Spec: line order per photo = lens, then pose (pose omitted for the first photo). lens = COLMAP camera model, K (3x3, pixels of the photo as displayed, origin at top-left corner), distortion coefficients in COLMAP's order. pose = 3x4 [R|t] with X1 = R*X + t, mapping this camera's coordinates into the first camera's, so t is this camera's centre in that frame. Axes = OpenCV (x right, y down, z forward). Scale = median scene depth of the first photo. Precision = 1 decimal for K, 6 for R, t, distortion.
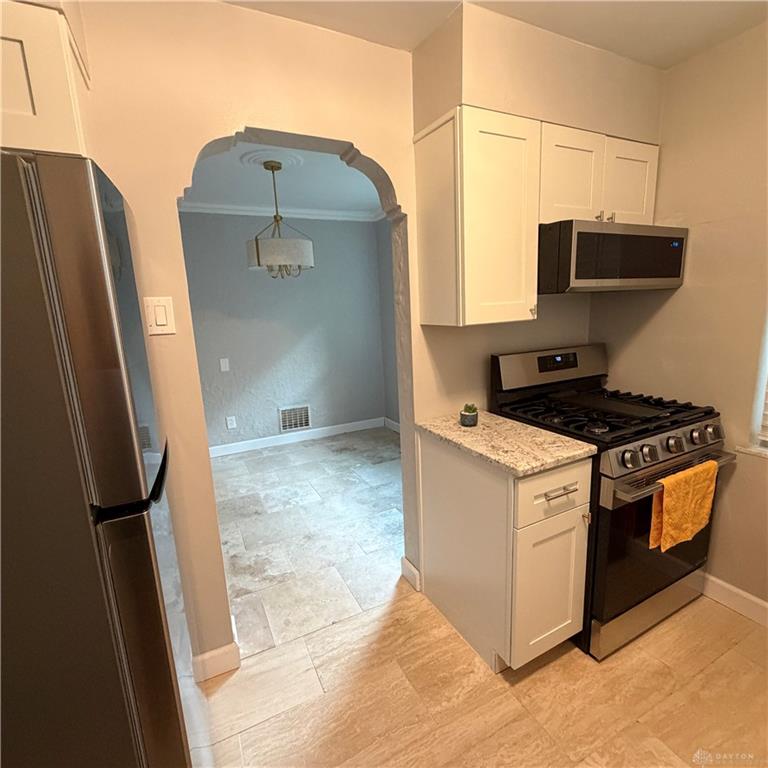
lens RADIAL K [[408.7, 0, 384.0], [0, 408.7, 384.0], [0, 0, 1]] dist [0.000375, 0.000423]
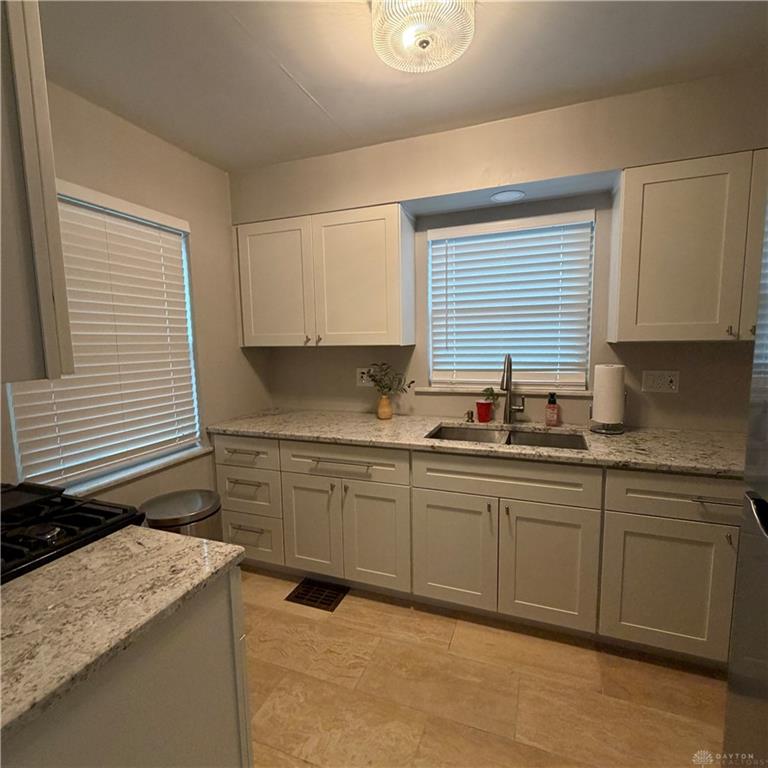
lens RADIAL K [[411.5, 0, 385.3], [0, 411.5, 386.6], [0, 0, 1]] dist [0.000886, -0.000521]
pose [[-0.670612, -0.031423, 0.741142, -0.332591], [0.188077, 0.959255, 0.210850, -0.157440], [-0.717570, 0.280790, -0.637378, 1.042666]]
